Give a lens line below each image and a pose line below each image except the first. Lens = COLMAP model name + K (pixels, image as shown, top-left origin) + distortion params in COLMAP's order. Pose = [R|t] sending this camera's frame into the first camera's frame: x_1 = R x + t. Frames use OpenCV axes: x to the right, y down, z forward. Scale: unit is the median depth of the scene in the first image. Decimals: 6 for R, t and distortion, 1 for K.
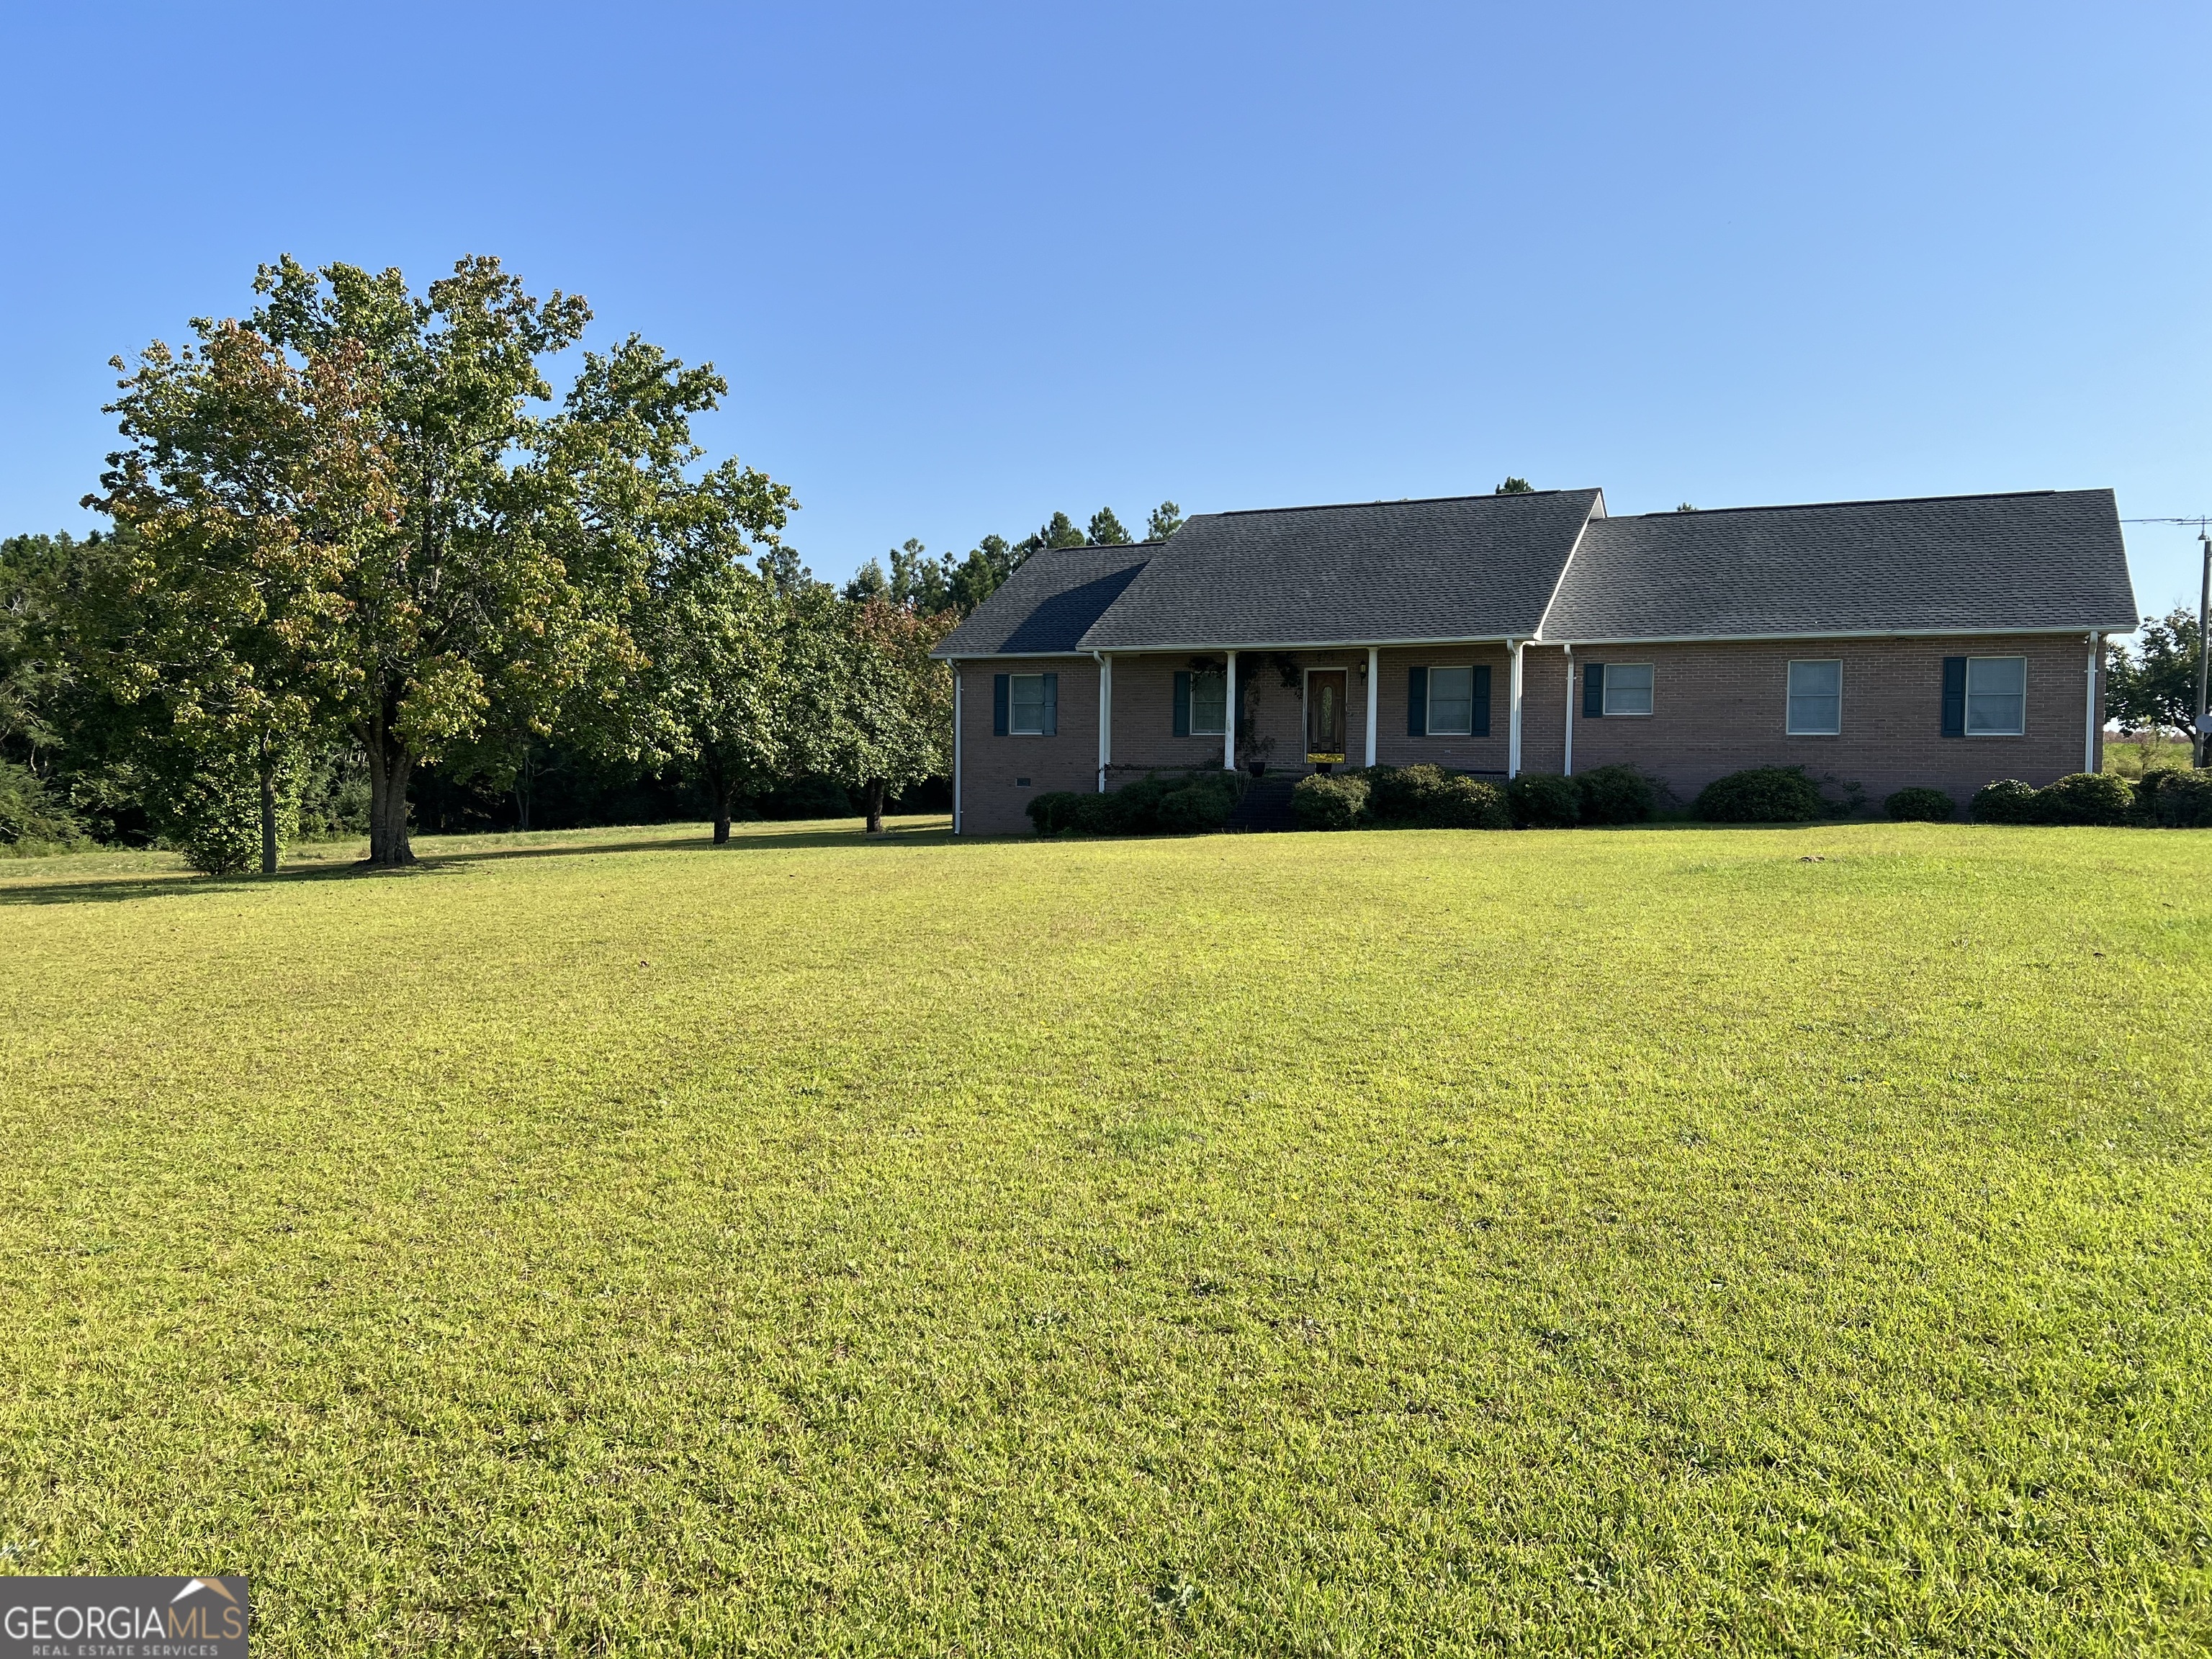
lens RADIAL K [[1662.9, 0, 1106.0], [0, 1662.9, 829.5], [0, 0, 1]] dist [0.047720, -0.045680]
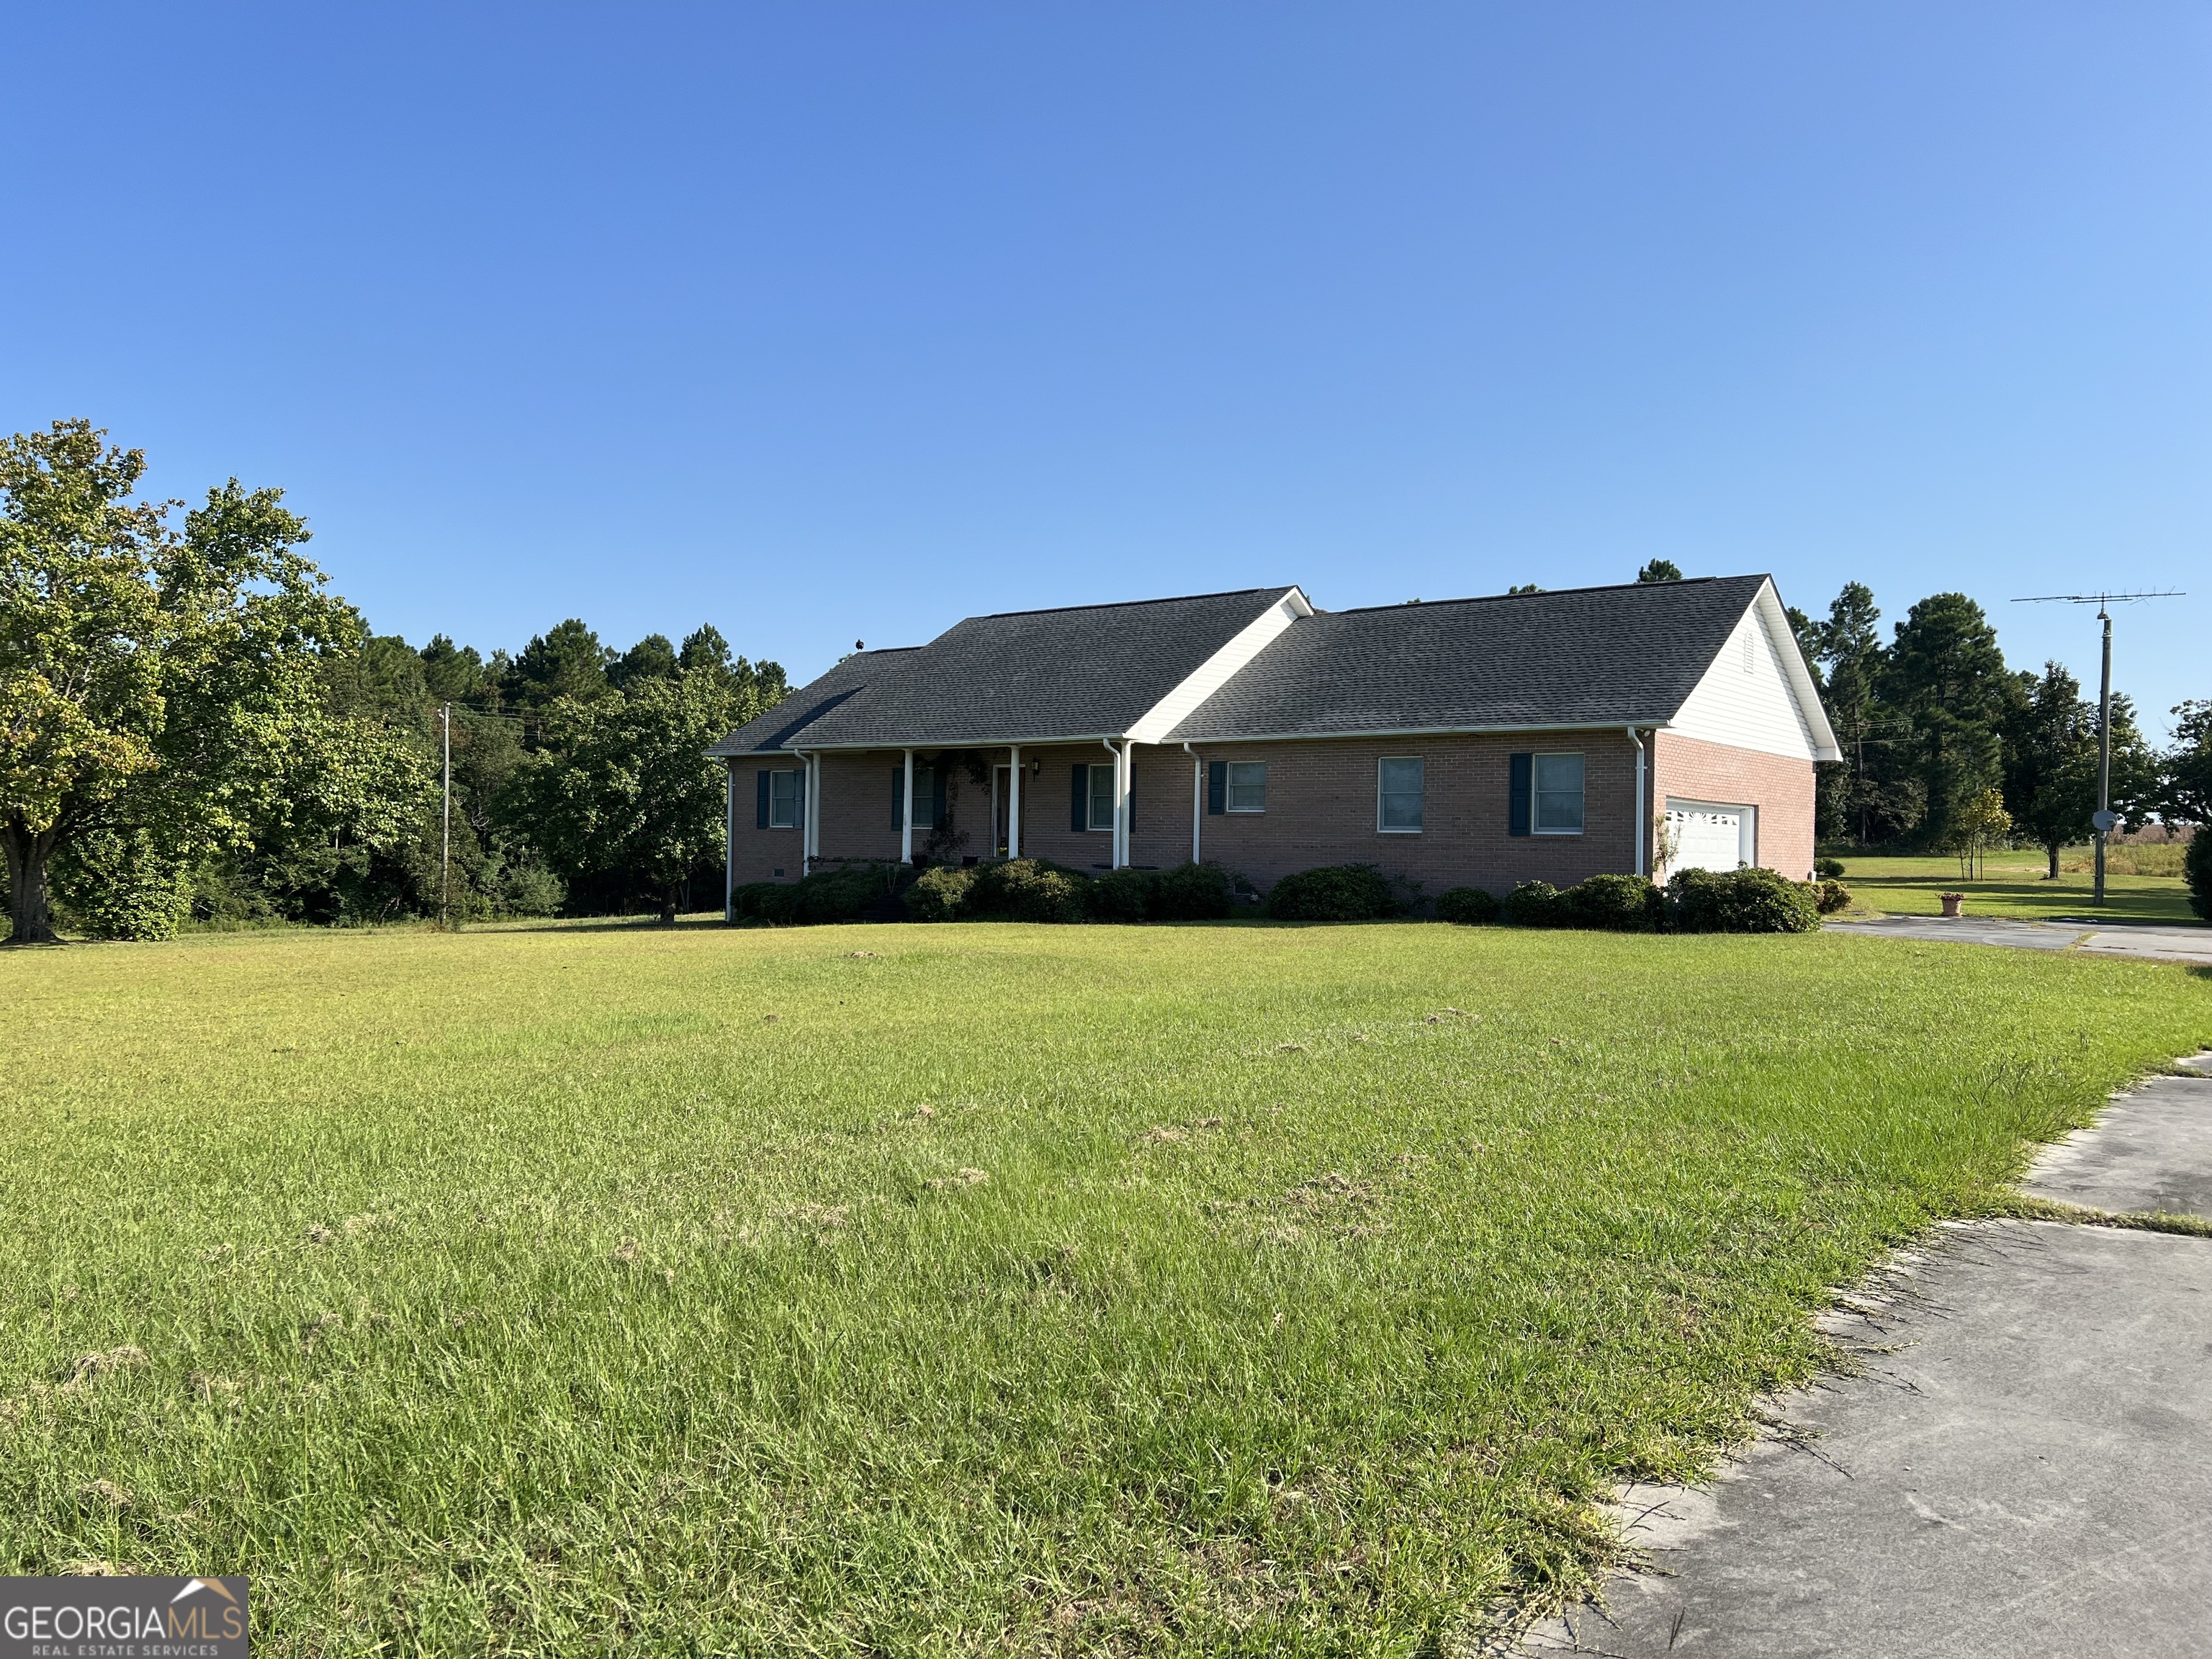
lens RADIAL K [[1668.4, 0, 1105.7], [0, 1668.4, 839.6], [0, 0, 1]] dist [0.066142, -0.056811]
pose [[0.979078, 0.004507, -0.203433, 0.530131], [-0.014195, 0.998832, -0.046192, -0.005304], [0.202988, 0.048114, 0.977999, 0.003665]]
